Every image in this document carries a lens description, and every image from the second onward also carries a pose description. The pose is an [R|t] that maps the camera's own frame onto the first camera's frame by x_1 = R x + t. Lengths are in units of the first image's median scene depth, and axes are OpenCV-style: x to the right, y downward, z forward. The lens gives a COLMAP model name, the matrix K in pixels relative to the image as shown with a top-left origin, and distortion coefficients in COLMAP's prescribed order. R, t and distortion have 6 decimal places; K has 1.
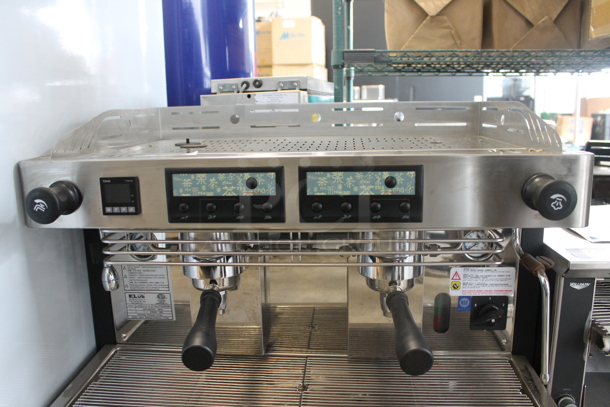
lens RADIAL K [[514.5, 0, 305.0], [0, 514.5, 203.5], [0, 0, 1]] dist [-0.171142, 0.144180]
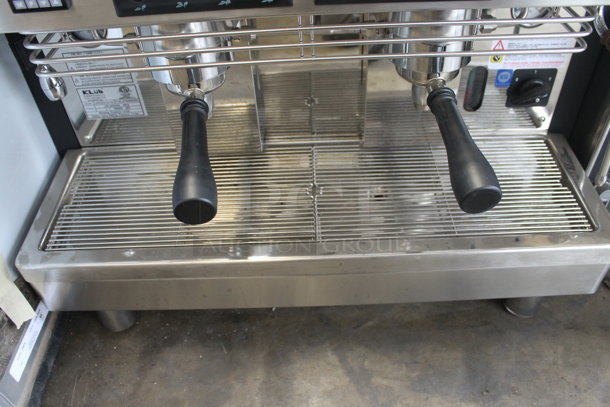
lens RADIAL K [[514.5, 0, 305.0], [0, 514.5, 203.5], [0, 0, 1]] dist [-0.171142, 0.144180]
pose [[0.995774, -0.078992, 0.046855, -0.072176], [0.041762, 0.843812, 0.535012, -0.093557], [-0.081798, -0.530794, 0.843544, 0.296560]]
